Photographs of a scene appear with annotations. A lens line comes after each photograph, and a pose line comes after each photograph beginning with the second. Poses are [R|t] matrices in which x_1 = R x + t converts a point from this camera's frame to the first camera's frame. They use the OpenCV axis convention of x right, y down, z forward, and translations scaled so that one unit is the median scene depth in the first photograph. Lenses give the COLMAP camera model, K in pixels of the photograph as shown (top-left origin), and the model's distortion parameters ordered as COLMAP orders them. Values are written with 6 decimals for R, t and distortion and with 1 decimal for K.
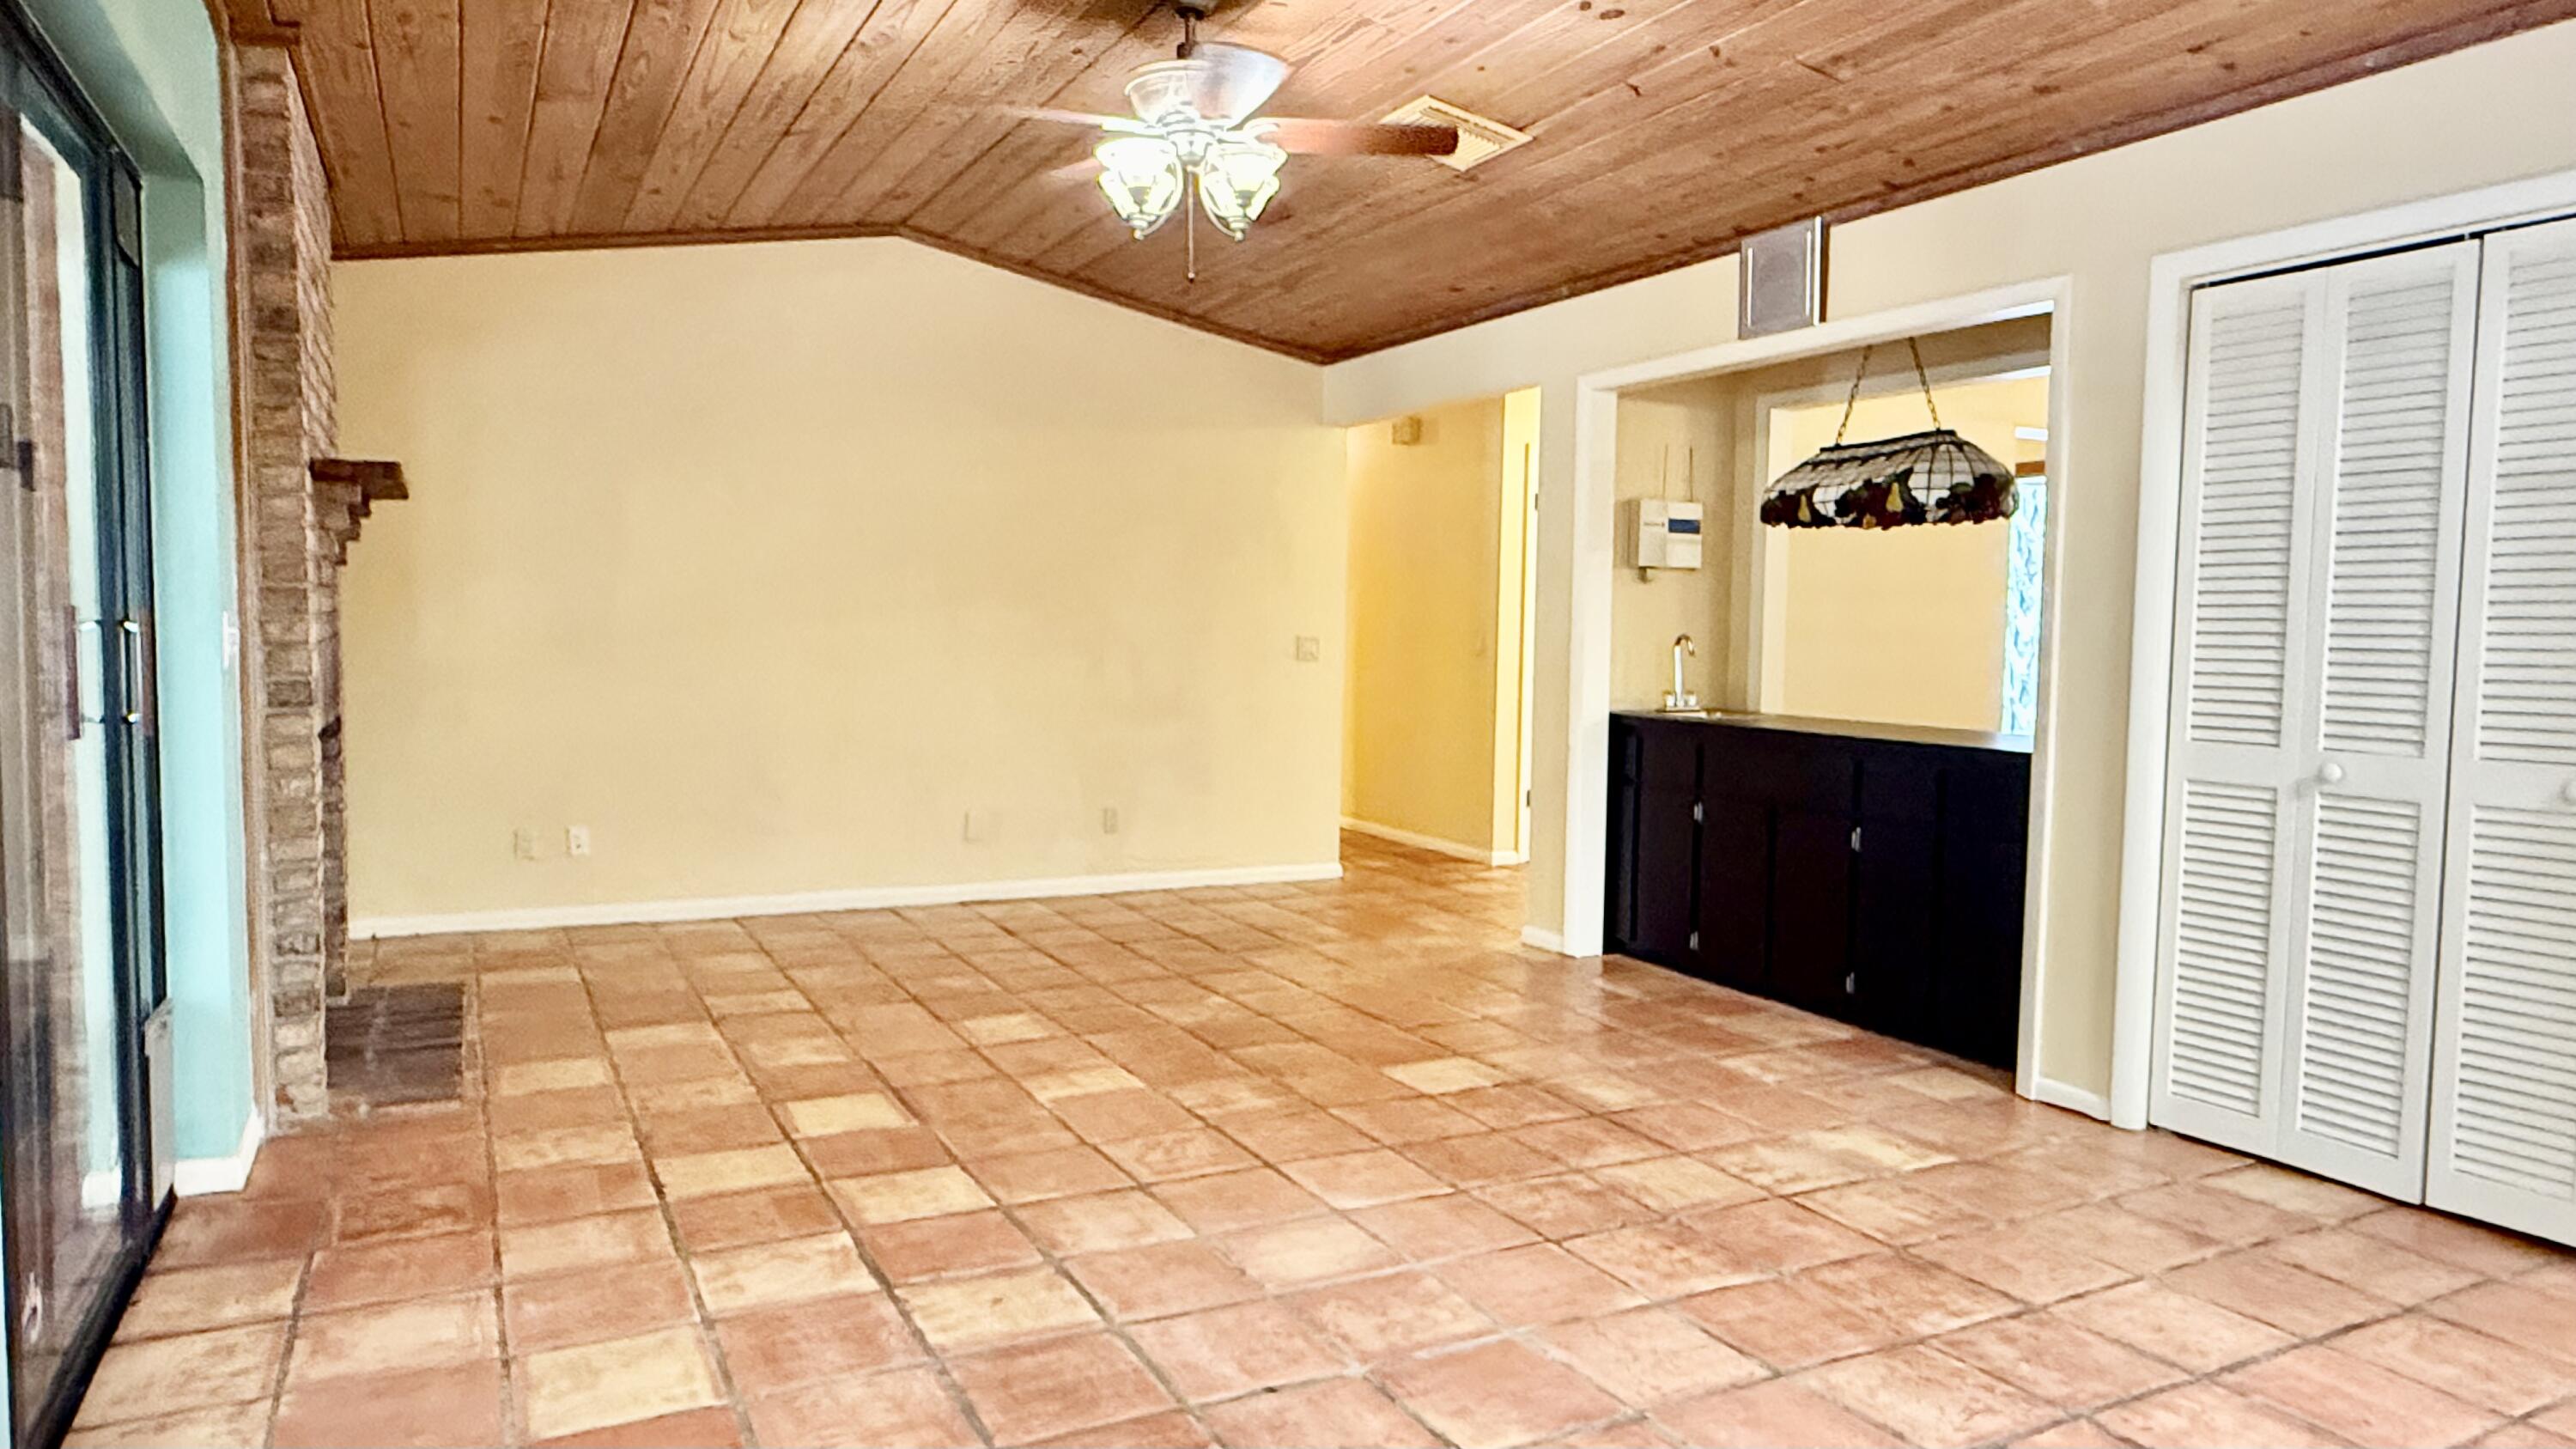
lens RADIAL K [[1567.3, 0, 1283.2], [0, 1567.3, 737.8], [0, 0, 1]] dist [-0.001824, 0.001703]
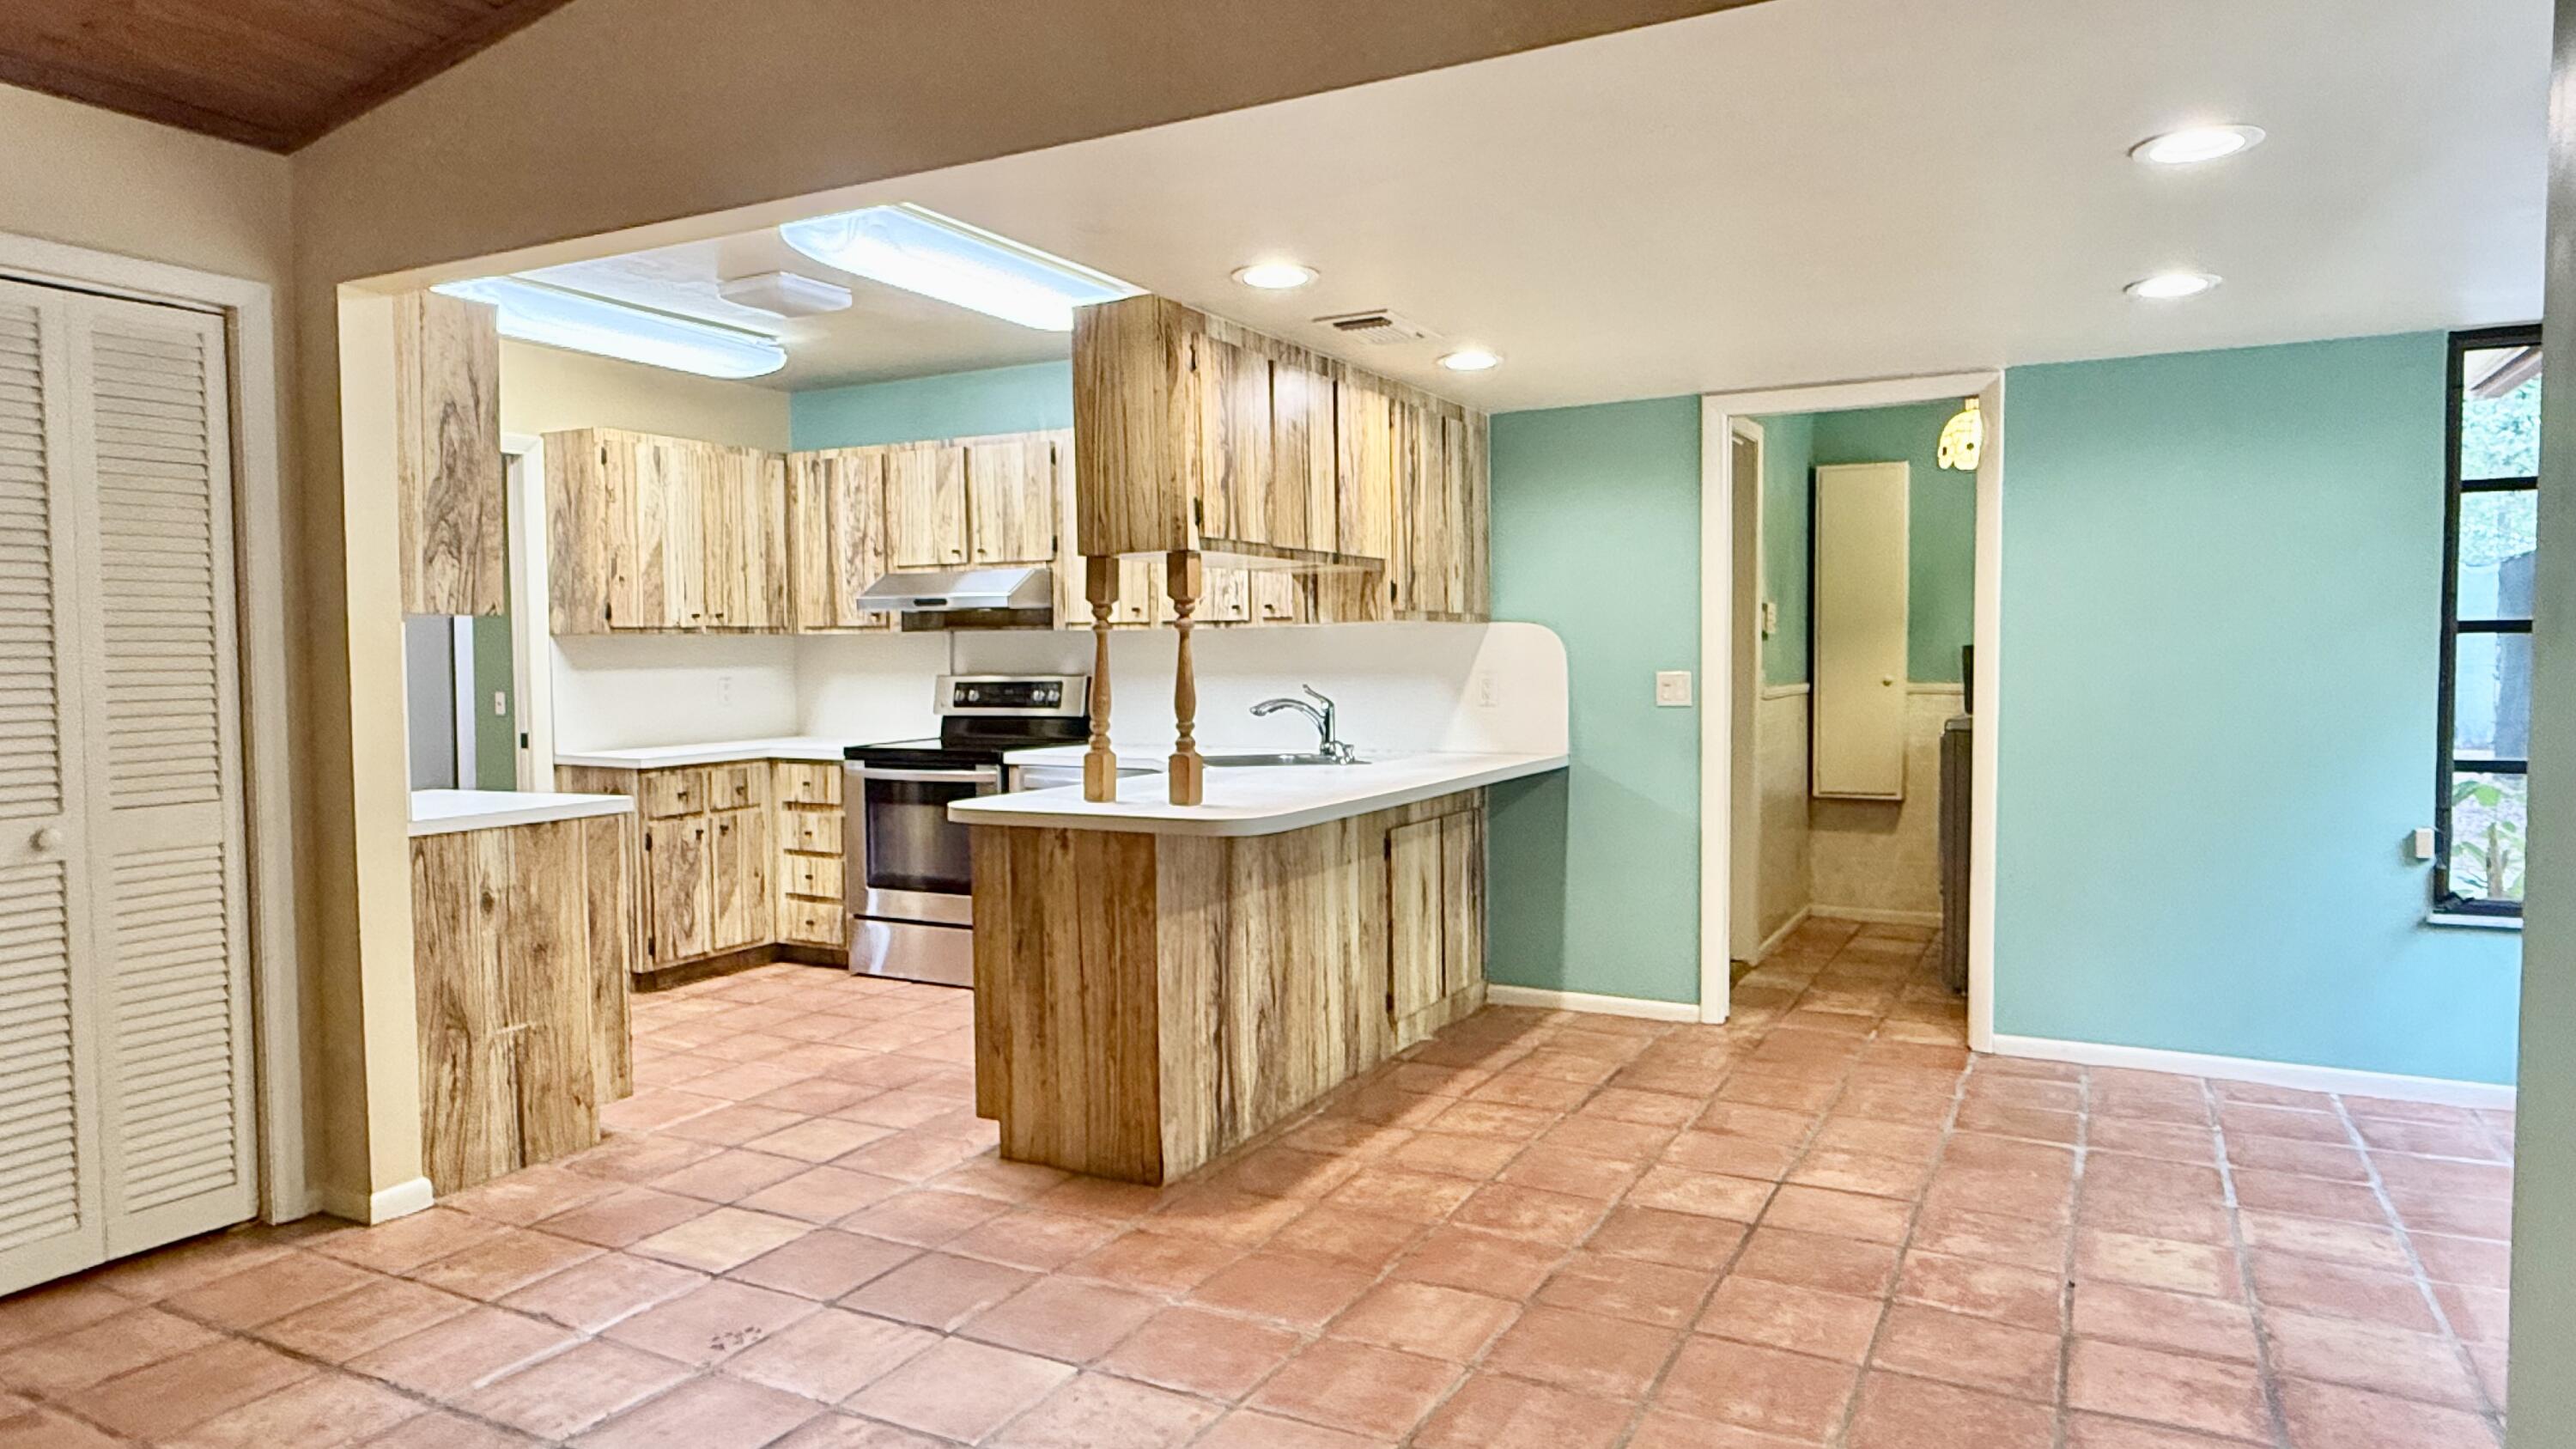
lens RADIAL K [[1567.3, 0, 1273.4], [0, 1567.3, 716.3], [0, 0, 1]] dist [-0.001824, 0.001703]
pose [[-0.554428, -0.045791, 0.830971, -0.375633], [0.060332, 0.993646, 0.095009, -0.075737], [-0.830042, 0.102810, -0.548143, 0.693429]]
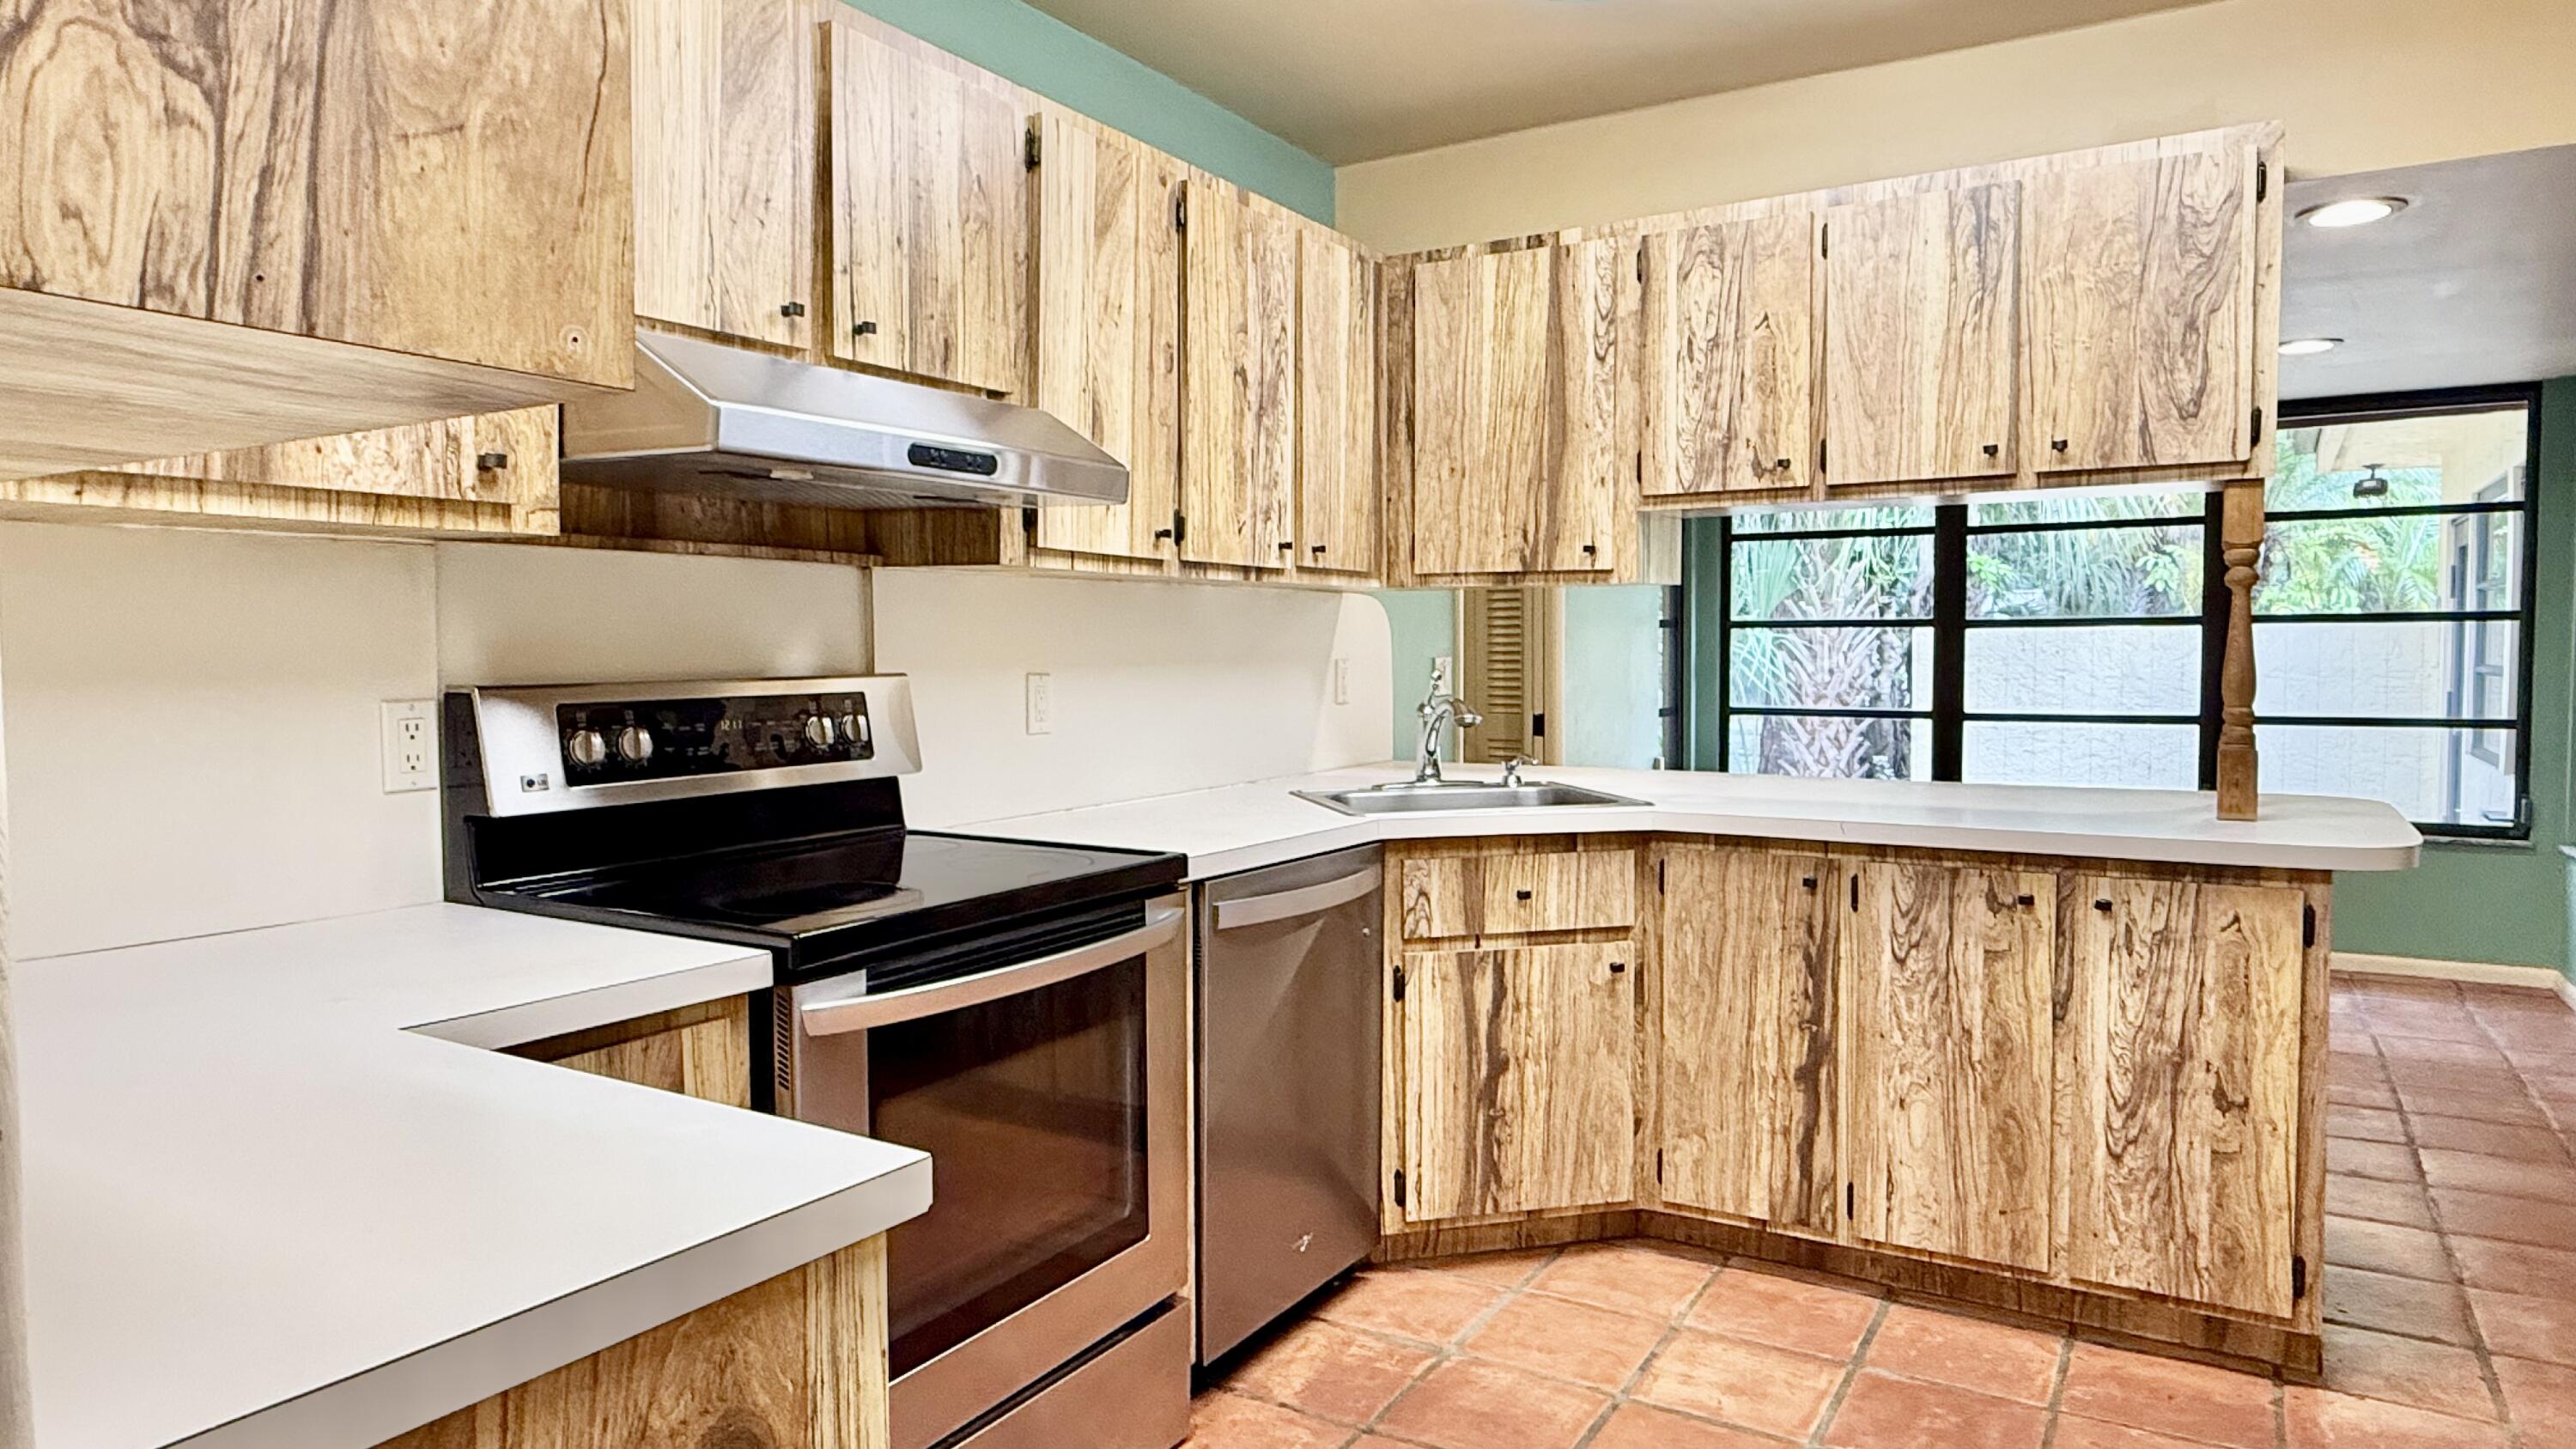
lens RADIAL K [[1567.3, 0, 1259.8], [0, 1567.3, 722.2], [0, 0, 1]] dist [-0.001824, 0.001703]
pose [[-0.864108, 0.016866, -0.503023, 1.260705], [-0.038205, 0.994357, 0.098969, -0.029811], [0.501854, 0.104738, -0.858588, 0.628401]]
